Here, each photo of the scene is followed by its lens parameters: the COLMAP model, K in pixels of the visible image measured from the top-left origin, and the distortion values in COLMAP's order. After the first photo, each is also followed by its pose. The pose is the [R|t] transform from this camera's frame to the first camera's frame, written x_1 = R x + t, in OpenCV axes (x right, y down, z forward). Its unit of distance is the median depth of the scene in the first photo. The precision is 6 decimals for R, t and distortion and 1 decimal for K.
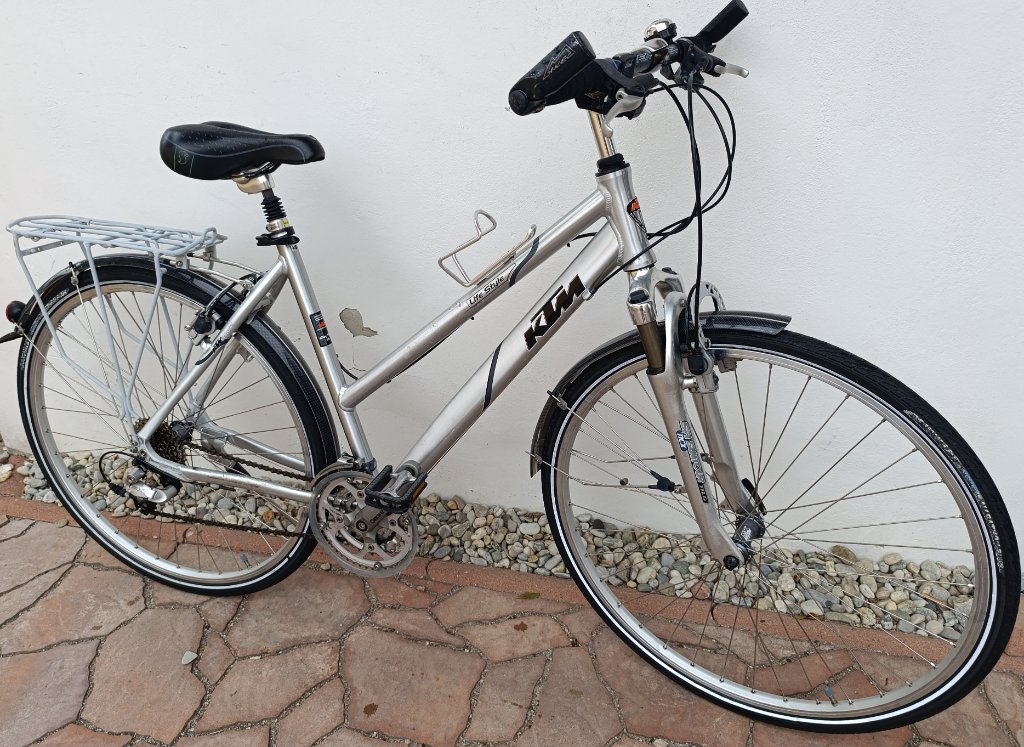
lens RADIAL K [[726.4, 0, 512.3], [0, 726.4, 367.2], [0, 0, 1]] dist [0.011709, -0.016384]
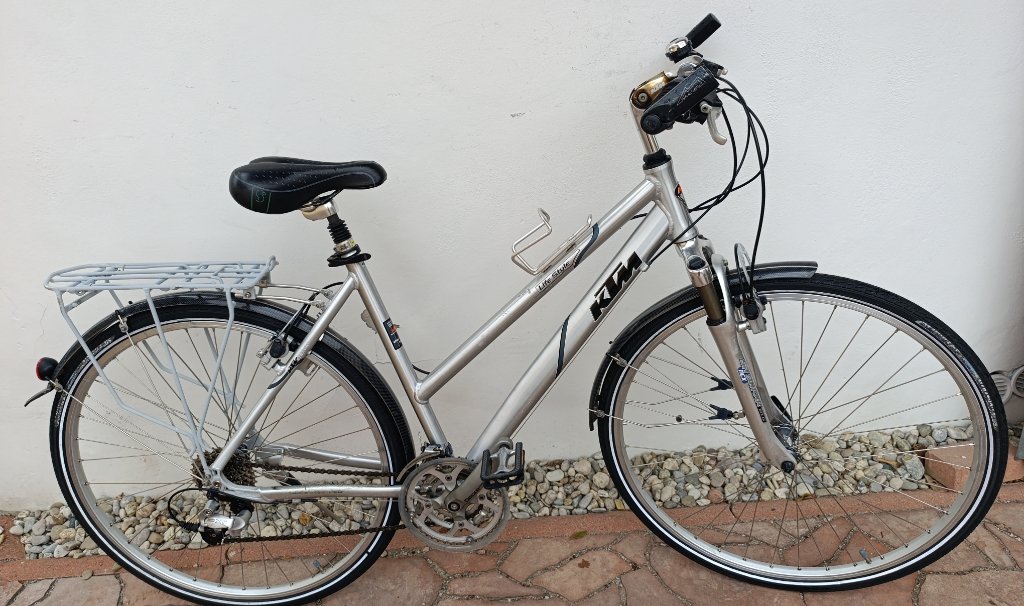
lens RADIAL K [[662.7, 0, 518.5], [0, 662.7, 287.5], [0, 0, 1]] dist [0.005509, -0.011583]
pose [[0.963707, -0.156435, 0.216325, -0.275371], [0.166243, 0.985693, -0.027797, -0.059417], [-0.208882, 0.062751, 0.975926, -0.003938]]
